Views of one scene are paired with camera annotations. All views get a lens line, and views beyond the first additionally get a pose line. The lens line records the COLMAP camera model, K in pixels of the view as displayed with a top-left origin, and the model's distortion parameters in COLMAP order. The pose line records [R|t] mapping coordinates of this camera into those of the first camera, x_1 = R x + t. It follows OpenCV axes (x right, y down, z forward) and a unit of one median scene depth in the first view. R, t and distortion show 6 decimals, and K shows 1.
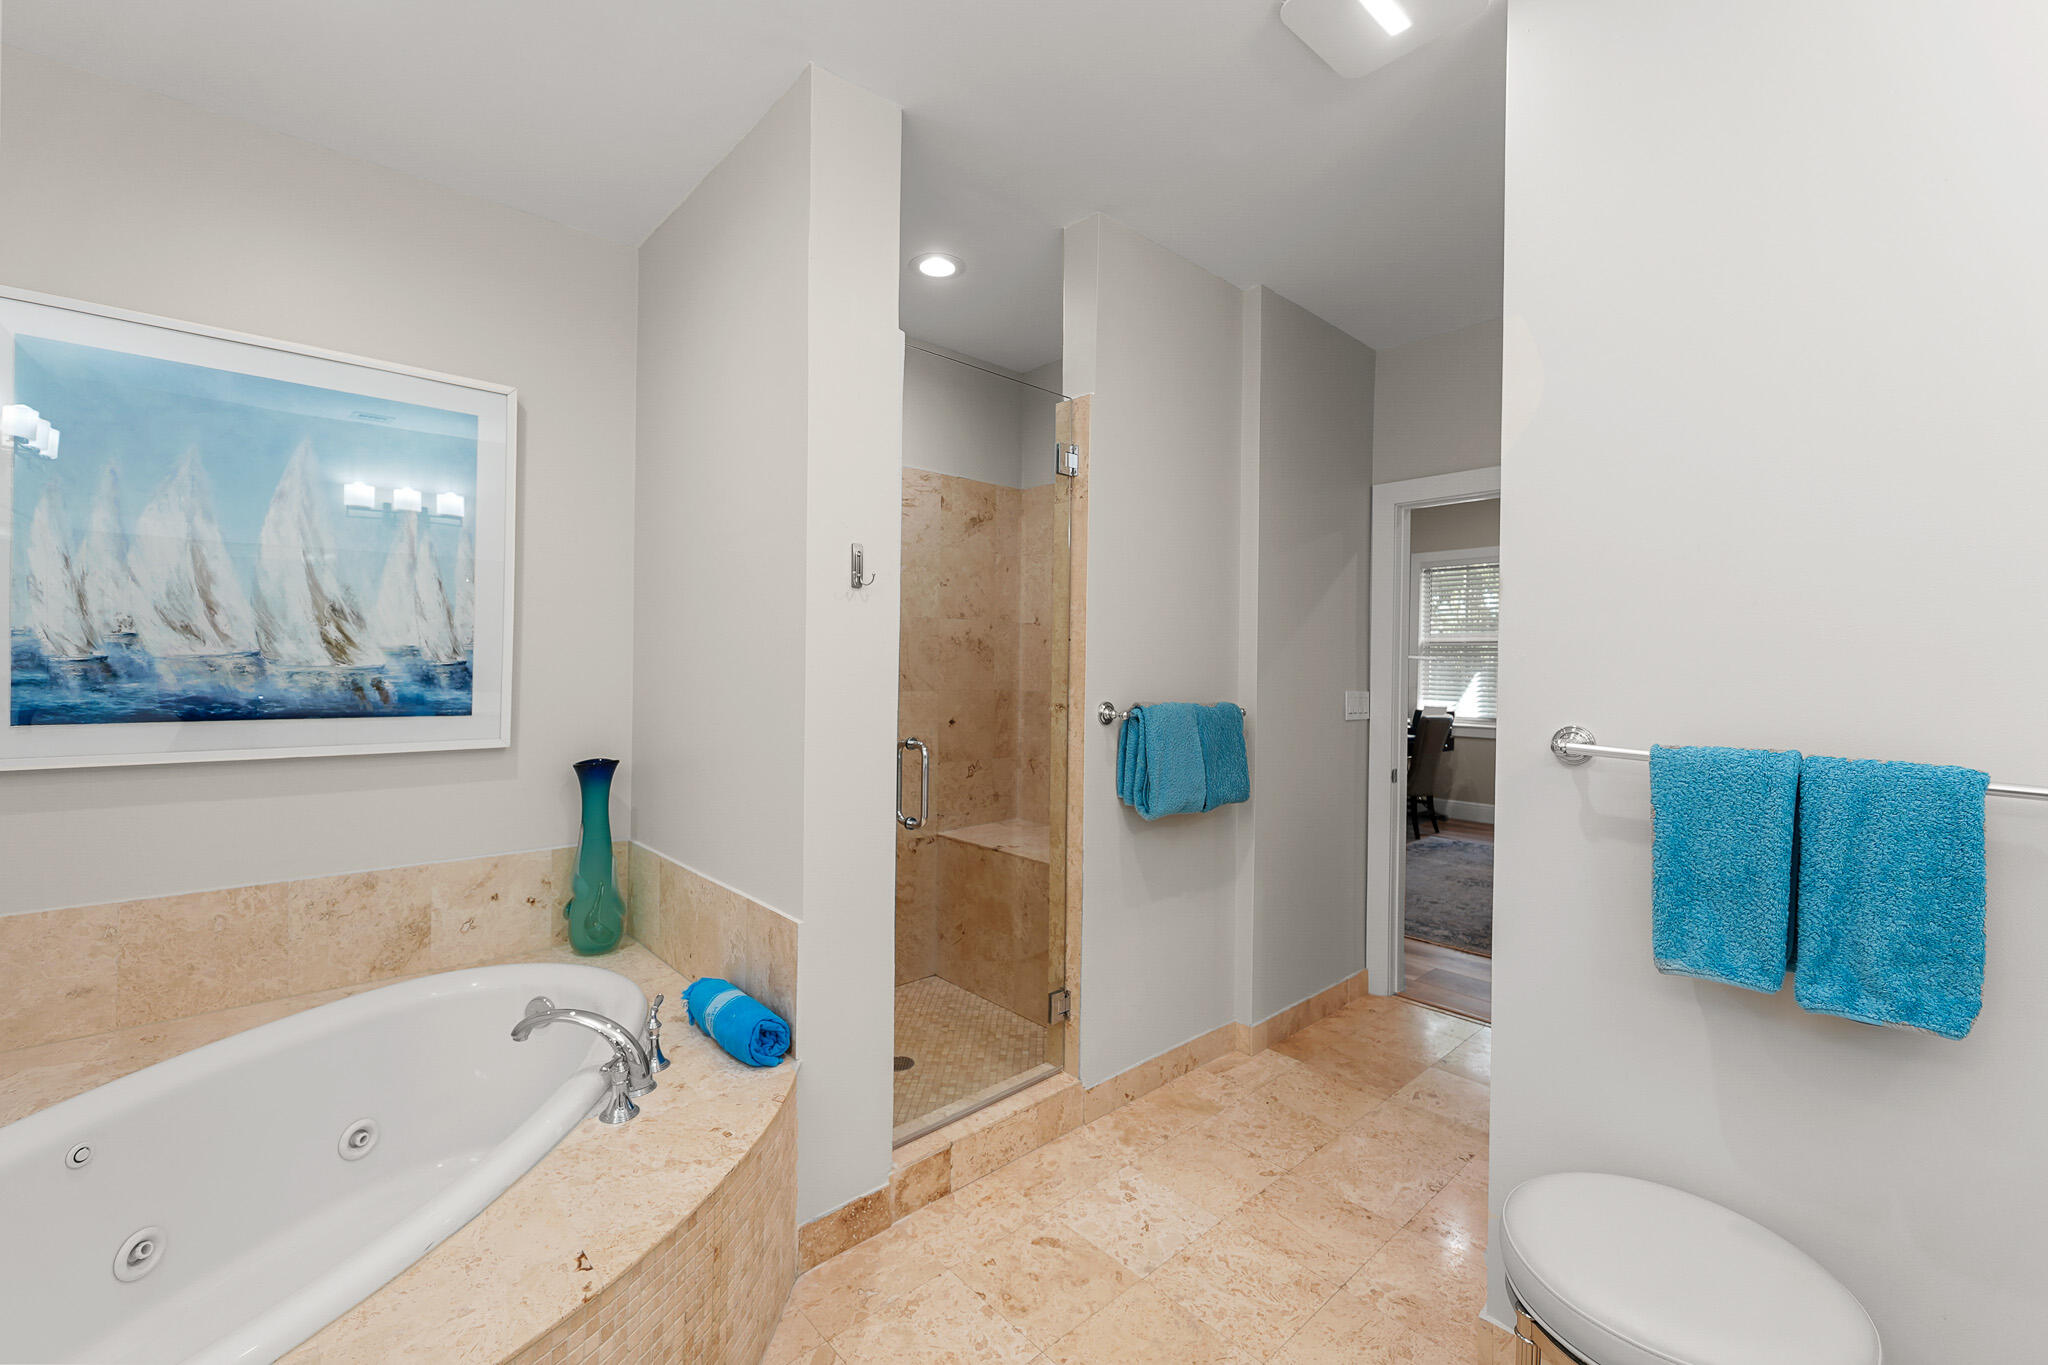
lens RADIAL K [[852.6, 0, 1029.8], [0, 852.6, 674.4], [0, 0, 1]] dist [0.000468, -0.000944]
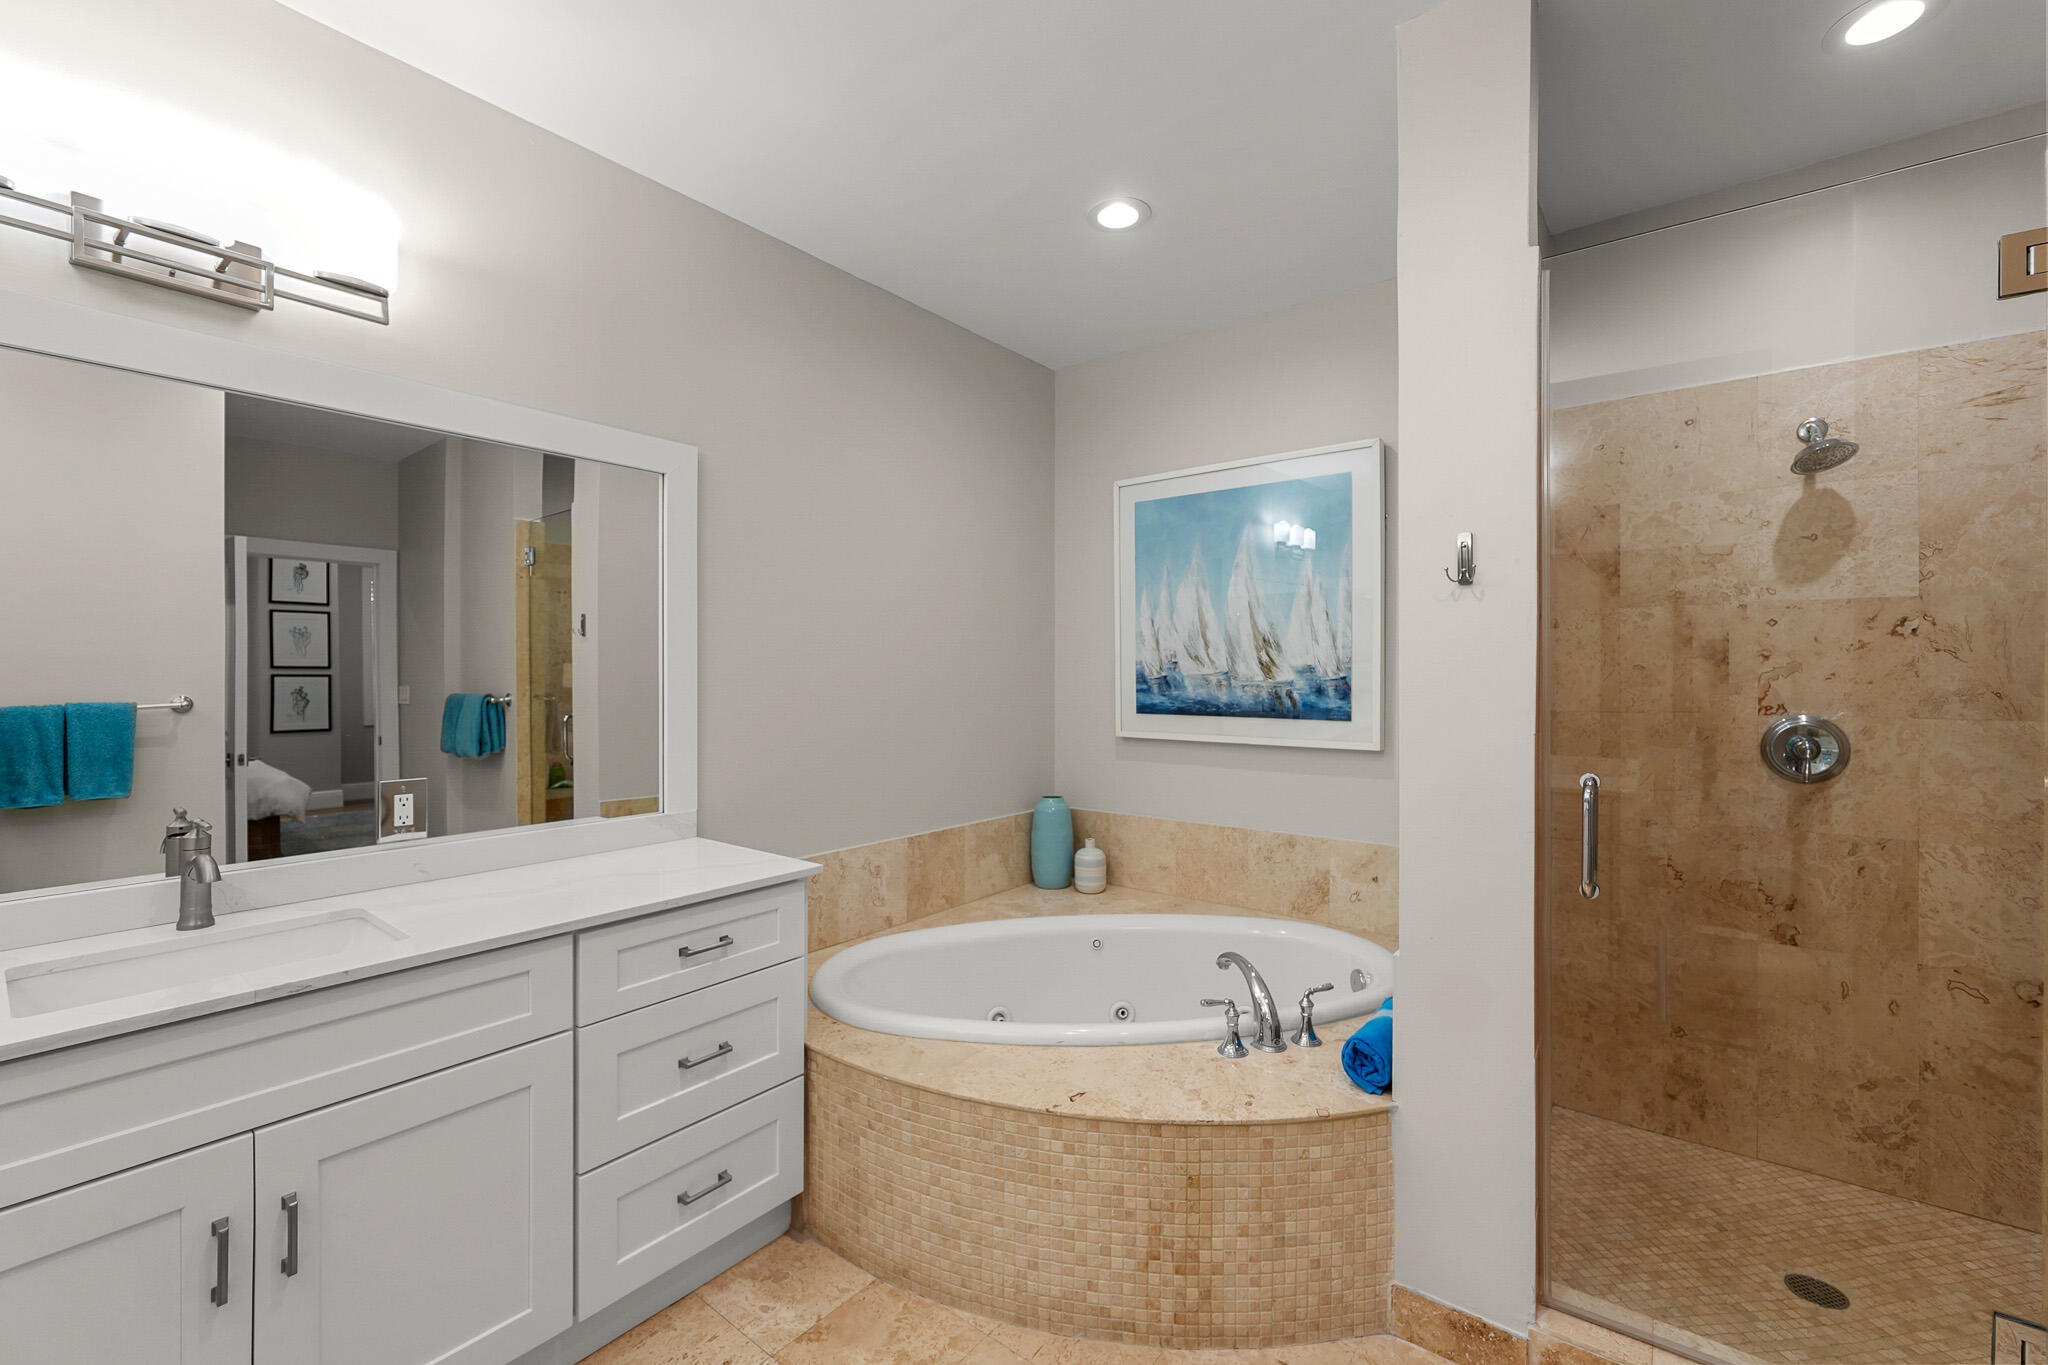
lens RADIAL K [[852.6, 0, 1030.0], [0, 852.6, 681.0], [0, 0, 1]] dist [0.000468, -0.000944]
pose [[0.164260, -0.003801, -0.986410, 0.525294], [-0.006341, 0.999968, -0.004909, -0.000034], [0.986397, 0.007061, 0.164231, 0.408269]]
